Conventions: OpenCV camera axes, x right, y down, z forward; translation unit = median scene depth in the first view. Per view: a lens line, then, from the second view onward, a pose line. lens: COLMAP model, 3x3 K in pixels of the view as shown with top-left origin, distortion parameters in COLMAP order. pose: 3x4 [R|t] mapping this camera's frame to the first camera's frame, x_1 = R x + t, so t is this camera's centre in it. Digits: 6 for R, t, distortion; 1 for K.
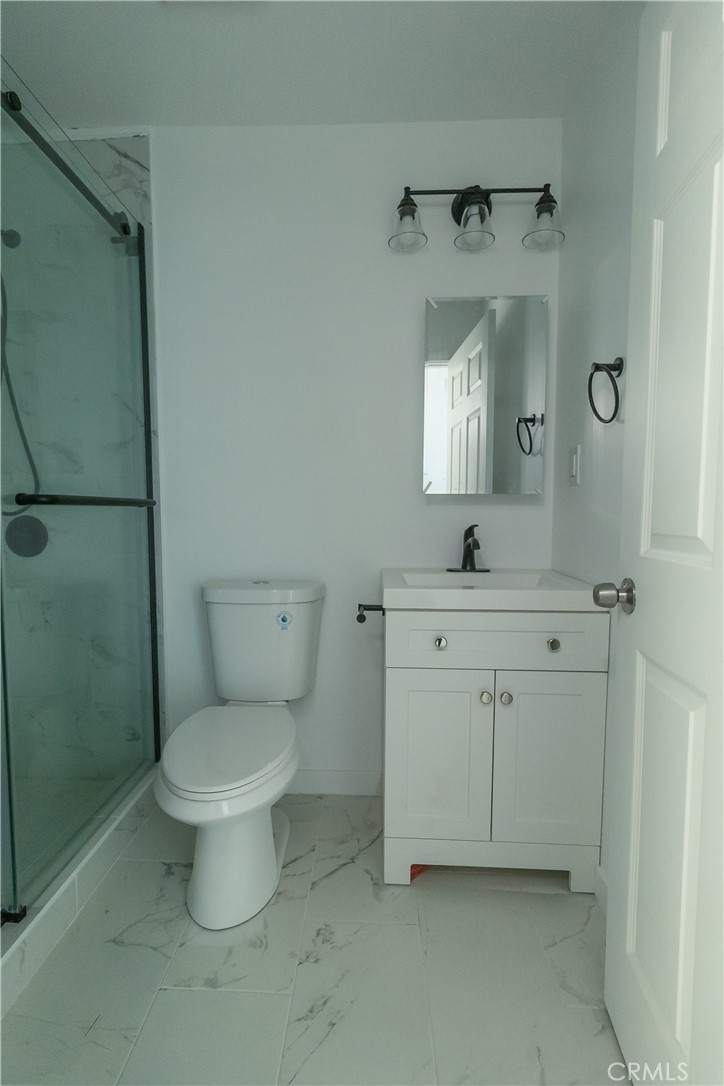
lens RADIAL K [[498.1, 0, 351.5], [0, 498.1, 543.0], [0, 0, 1]] dist [-0.003082, 0.001085]
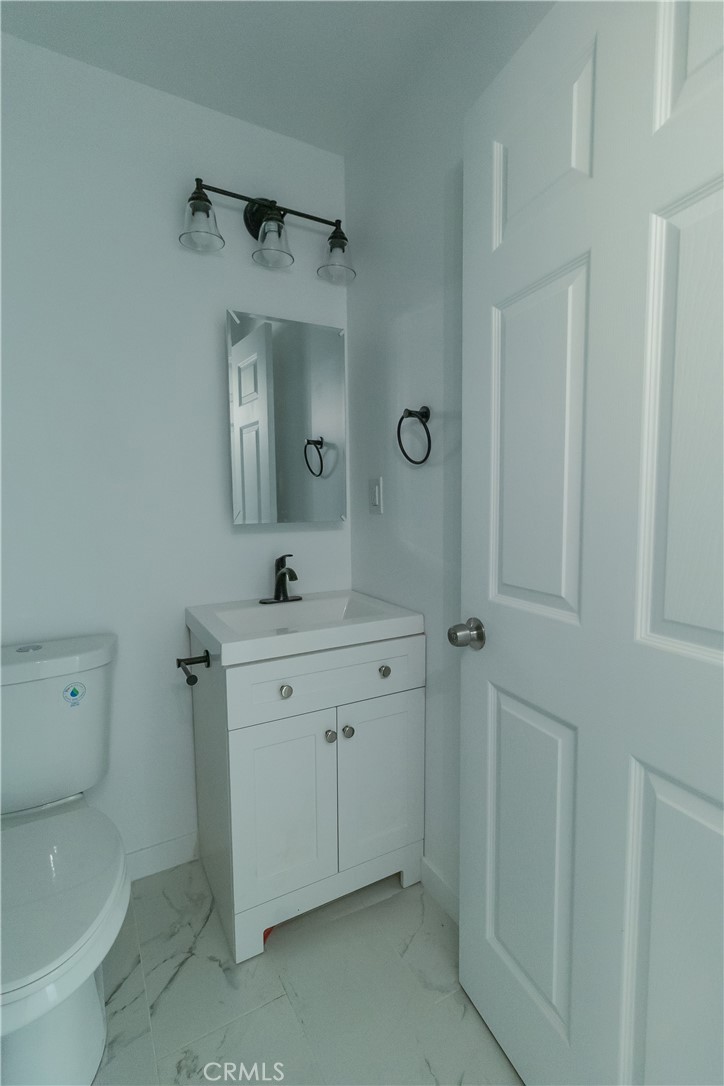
lens RADIAL K [[498.1, 0, 351.5], [0, 498.1, 543.0], [0, 0, 1]] dist [-0.003082, 0.001085]
pose [[0.855020, -0.059025, 0.515224, -0.156885], [0.048273, 0.998247, 0.034251, -0.091913], [-0.516343, -0.004414, 0.856371, 0.106064]]
